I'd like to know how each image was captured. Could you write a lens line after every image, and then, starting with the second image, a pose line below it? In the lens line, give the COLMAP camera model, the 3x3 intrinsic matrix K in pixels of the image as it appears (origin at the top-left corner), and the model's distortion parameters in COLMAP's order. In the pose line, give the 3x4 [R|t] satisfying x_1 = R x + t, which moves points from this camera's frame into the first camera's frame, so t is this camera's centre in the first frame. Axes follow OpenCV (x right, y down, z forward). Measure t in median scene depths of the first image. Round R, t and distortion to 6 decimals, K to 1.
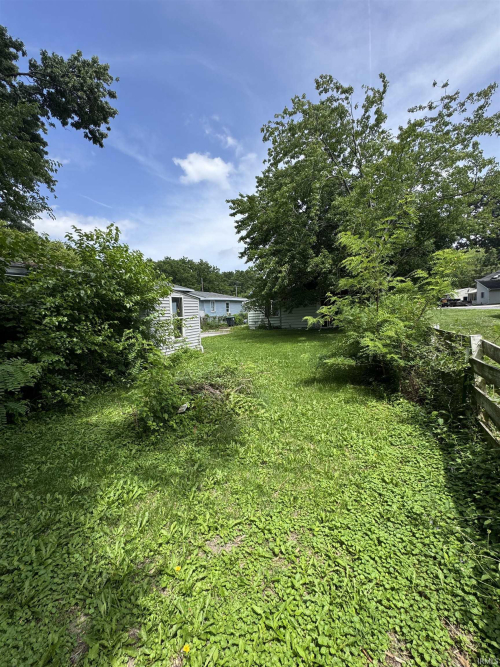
lens RADIAL K [[272.0, 0, 250.0], [0, 272.0, 333.5], [0, 0, 1]] dist [0.001223, 0.000303]
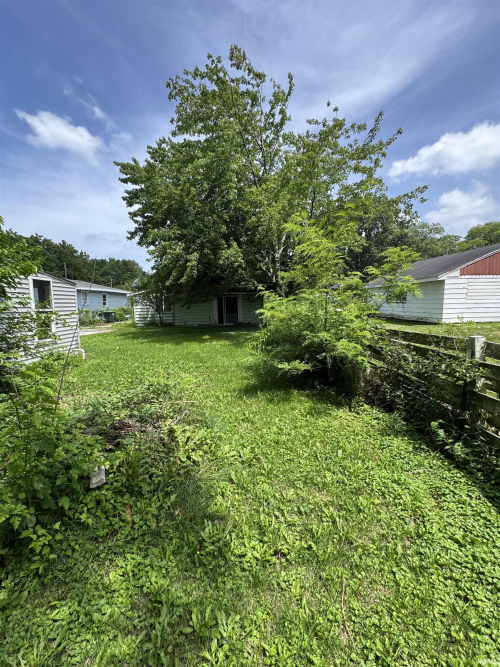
lens RADIAL K [[268.3, 0, 250.0], [0, 268.3, 333.5], [0, 0, 1]] dist [-0.000231, -0.000177]
pose [[0.906239, -0.007931, 0.422692, -0.070681], [0.002963, 0.999919, 0.012409, -0.004486], [-0.422756, -0.009993, 0.906189, 0.140862]]
